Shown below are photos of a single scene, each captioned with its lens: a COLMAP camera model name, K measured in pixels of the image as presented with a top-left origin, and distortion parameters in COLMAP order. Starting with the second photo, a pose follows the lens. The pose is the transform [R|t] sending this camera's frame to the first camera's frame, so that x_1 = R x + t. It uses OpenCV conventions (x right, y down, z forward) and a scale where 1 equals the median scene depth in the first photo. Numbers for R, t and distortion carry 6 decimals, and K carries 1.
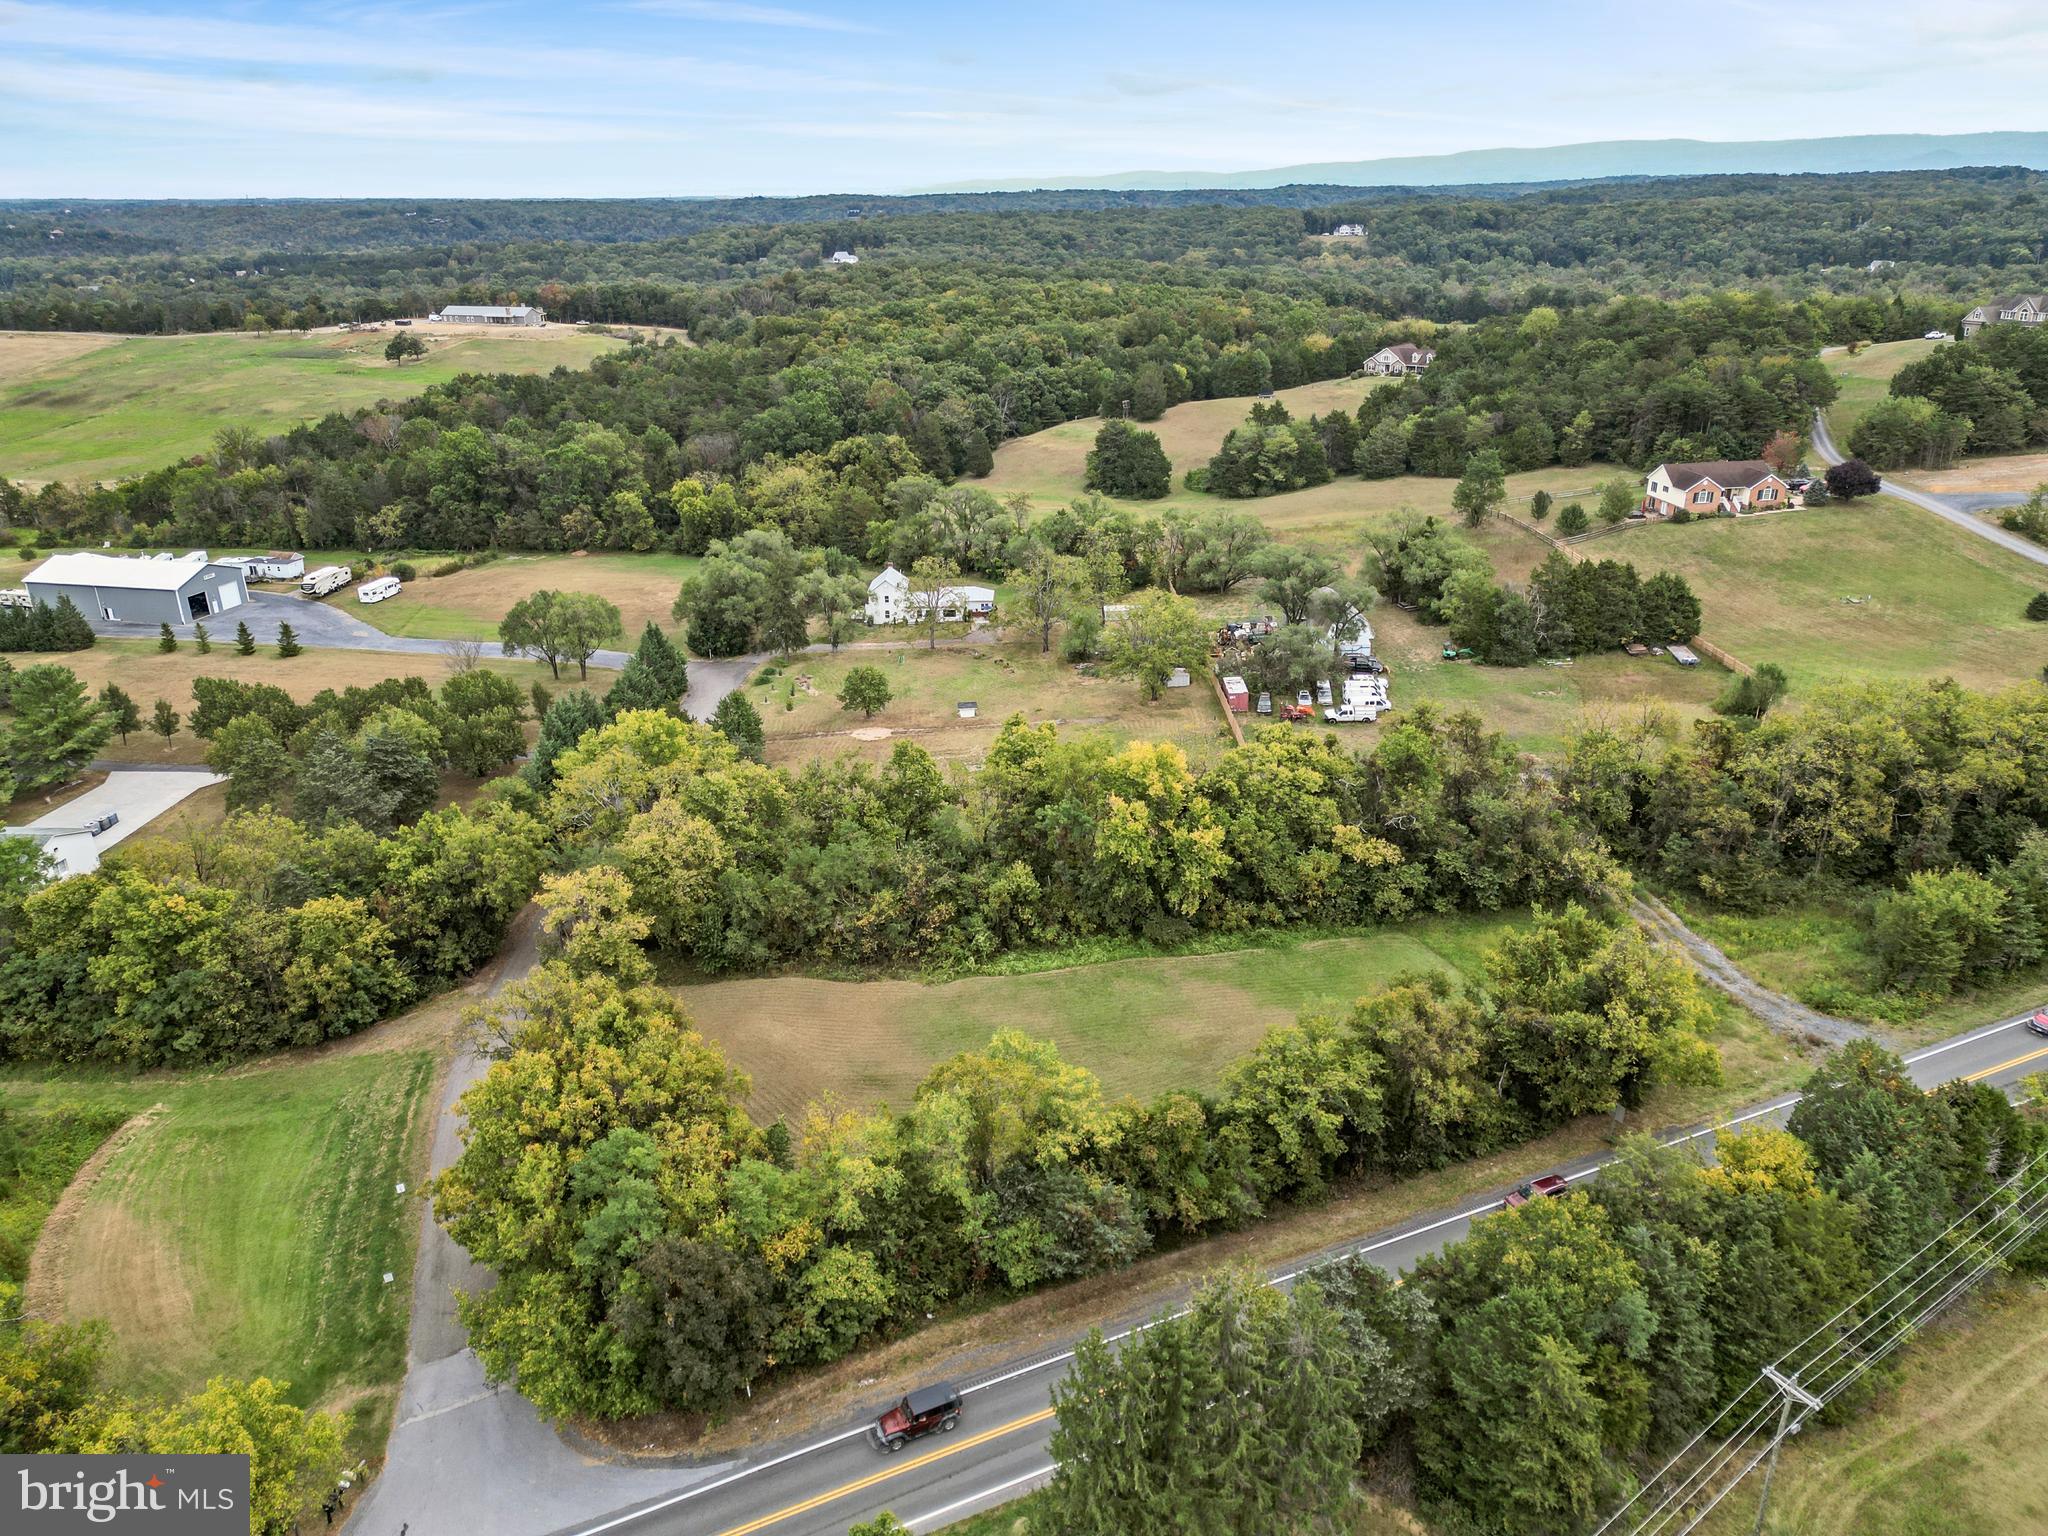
lens RADIAL K [[1423.4, 0, 1024.0], [0, 1423.4, 768.0], [0, 0, 1]] dist [0.073001, -0.060071]
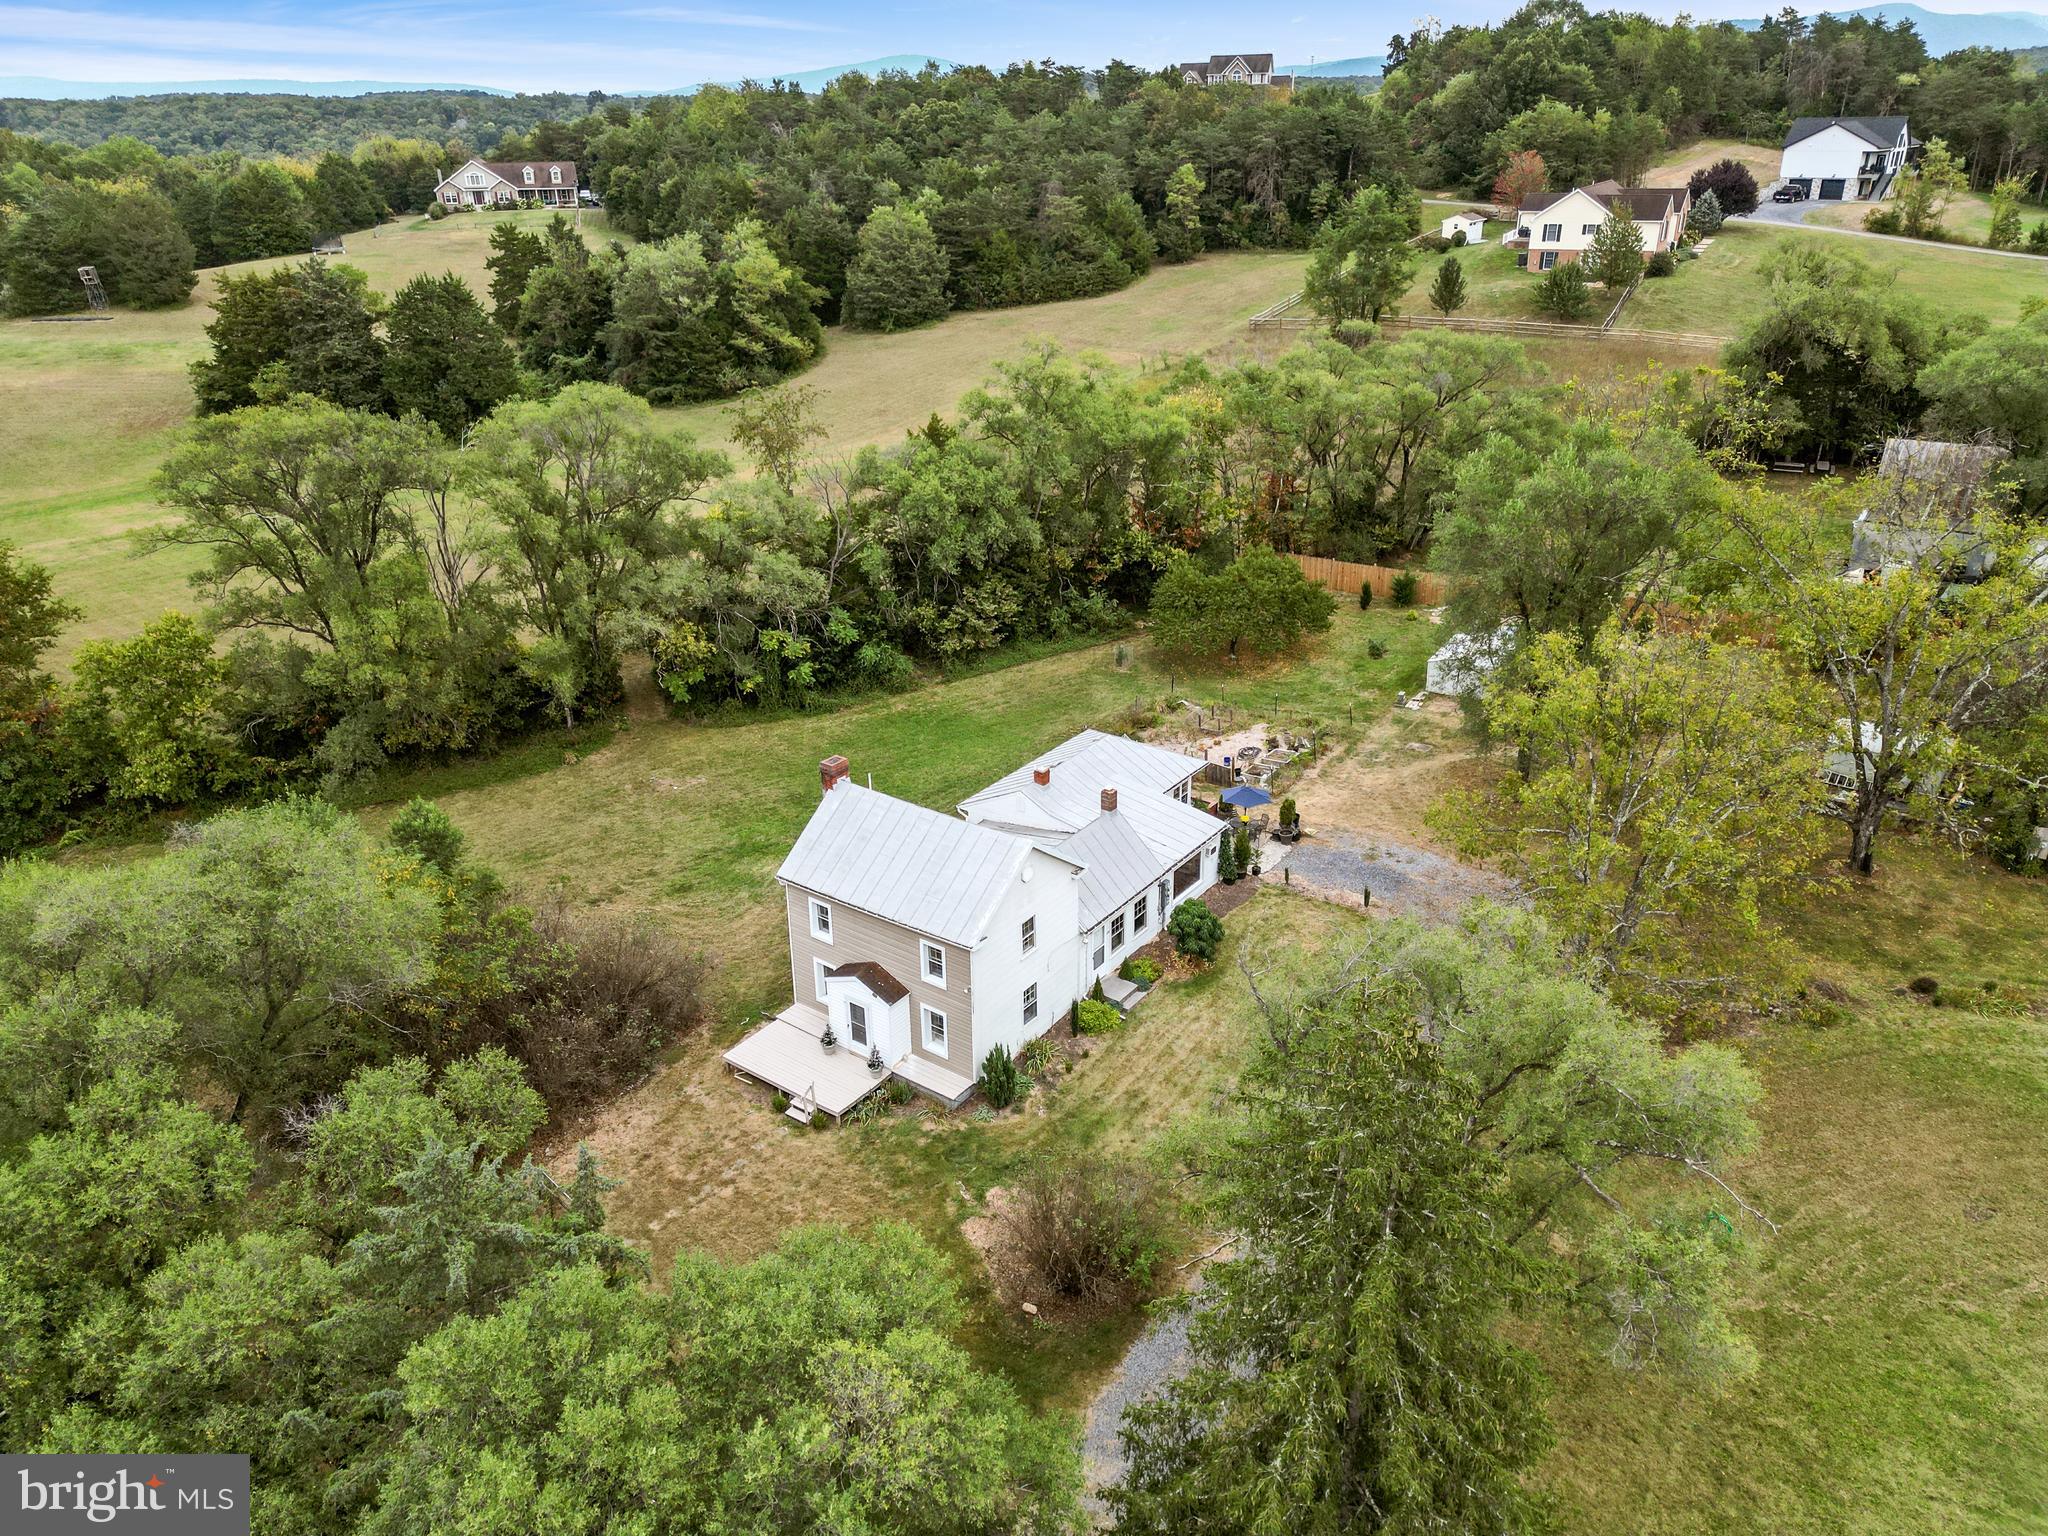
lens RADIAL K [[1423.4, 0, 1024.0], [0, 1423.4, 768.0], [0, 0, 1]] dist [0.073001, -0.060071]
pose [[0.583429, -0.333862, 0.740370, -0.286906], [0.311459, 0.933878, 0.175685, -0.215824], [-0.750069, 0.128096, 0.648835, 1.078423]]
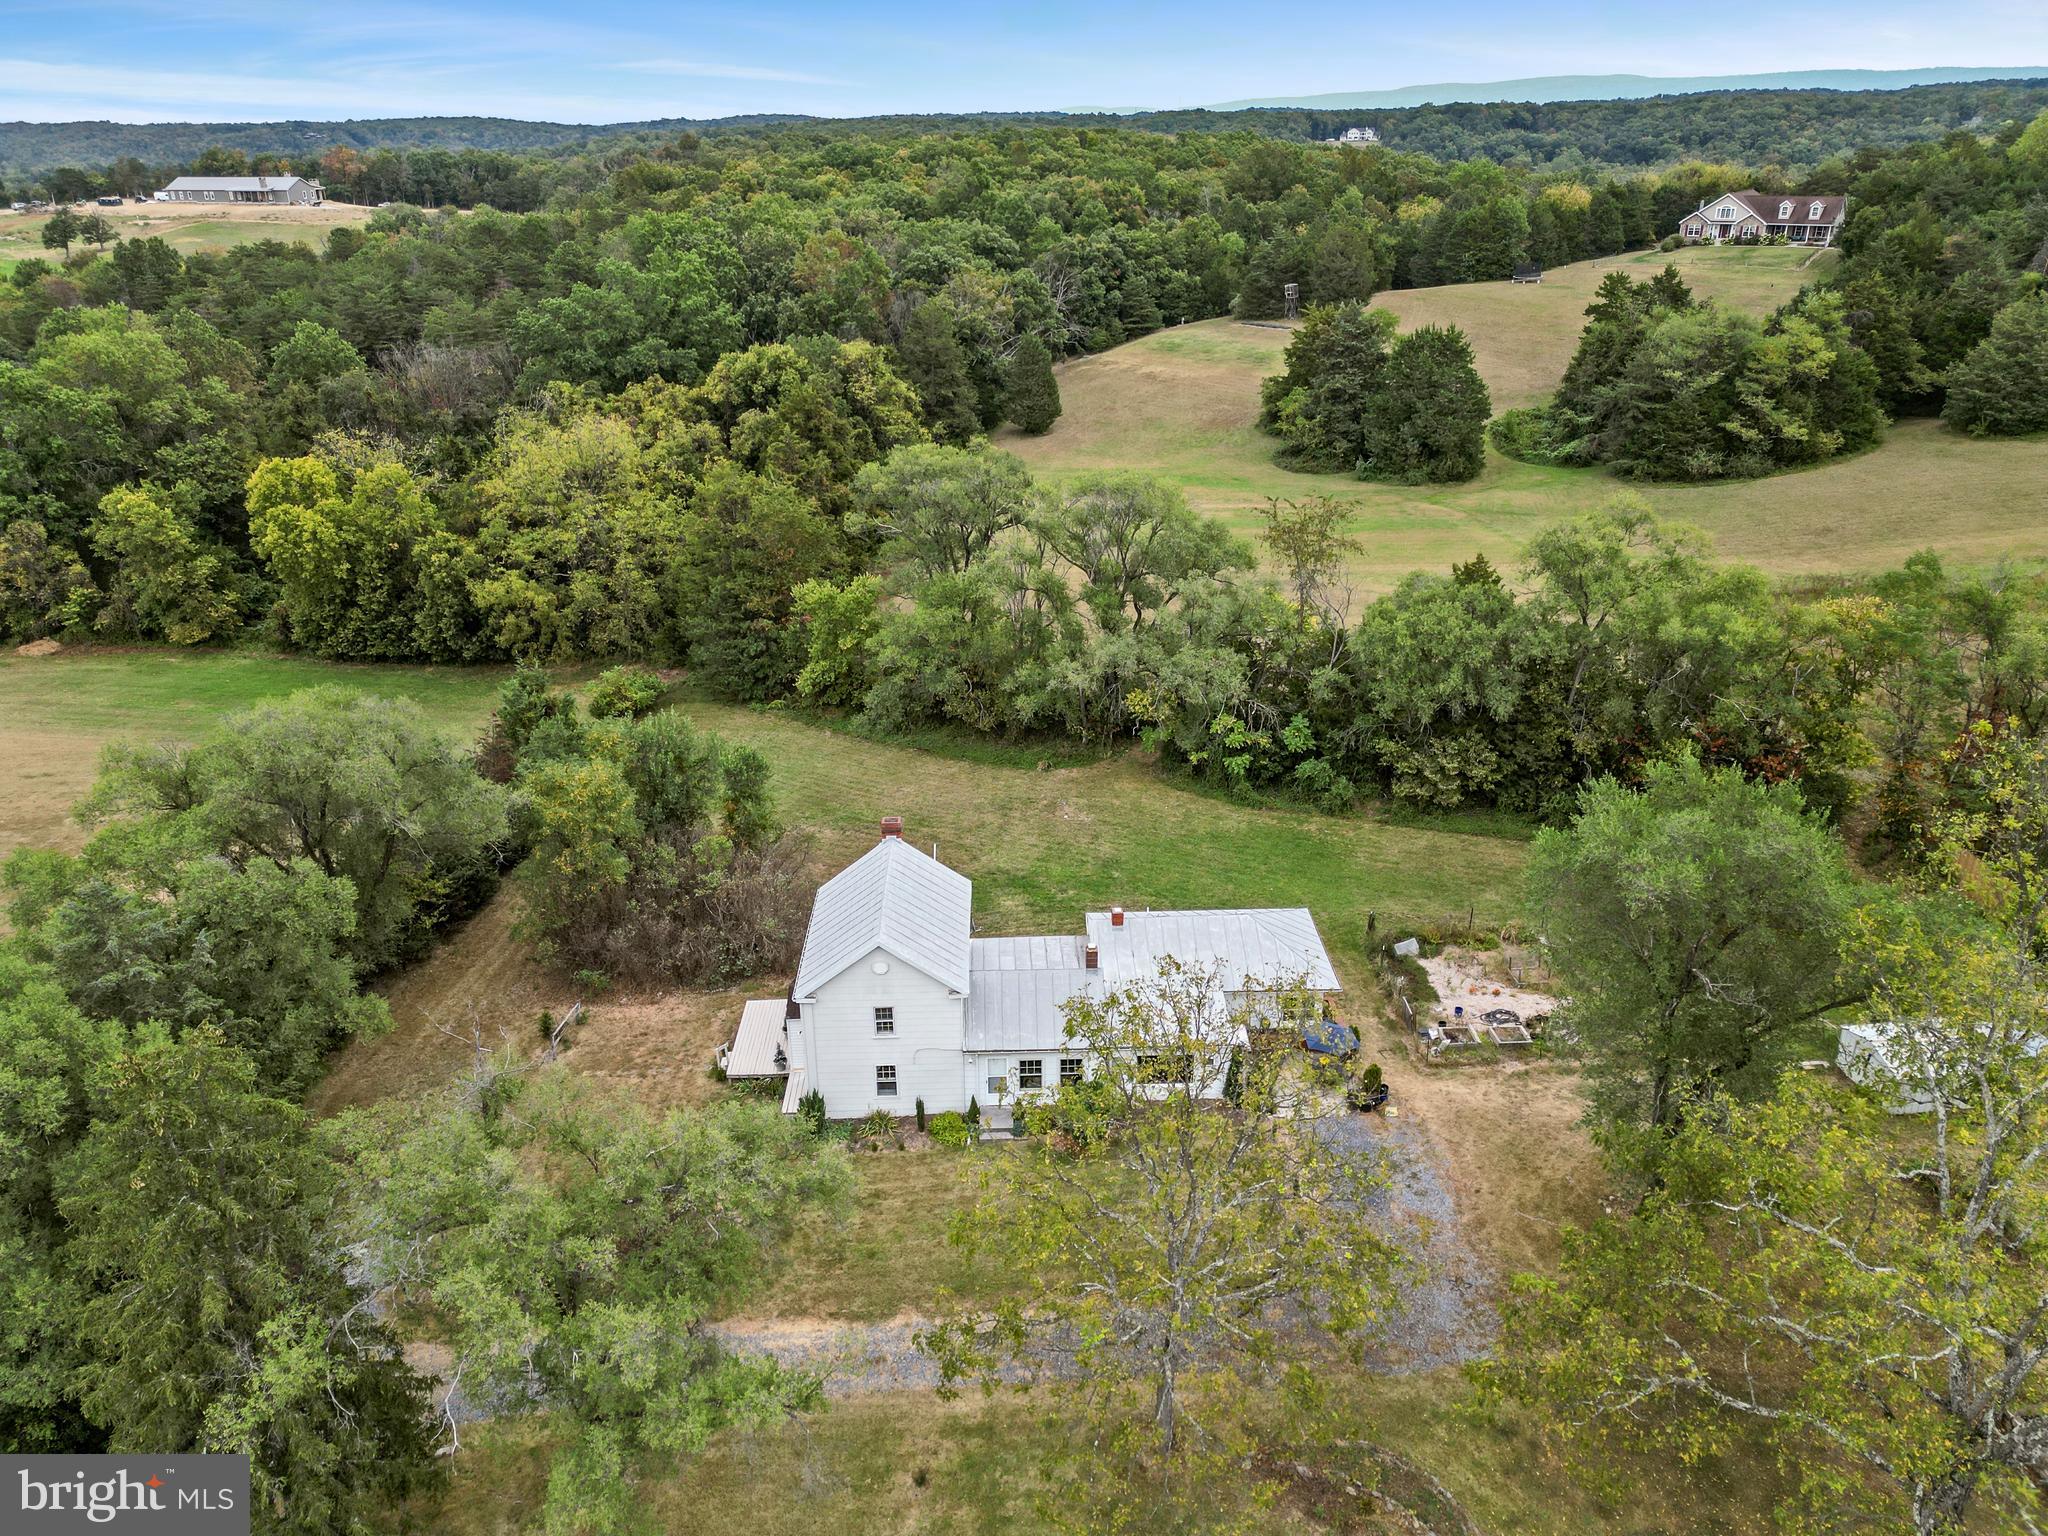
lens RADIAL K [[1433.6, 0, 1024.0], [0, 1433.6, 768.0], [0, 0, 1]] dist [0.037269, -0.004800]
pose [[0.999207, -0.014643, 0.037035, -0.101926], [0.013307, 0.999261, 0.036068, -0.204817], [-0.037535, -0.035547, 0.998663, 0.965536]]
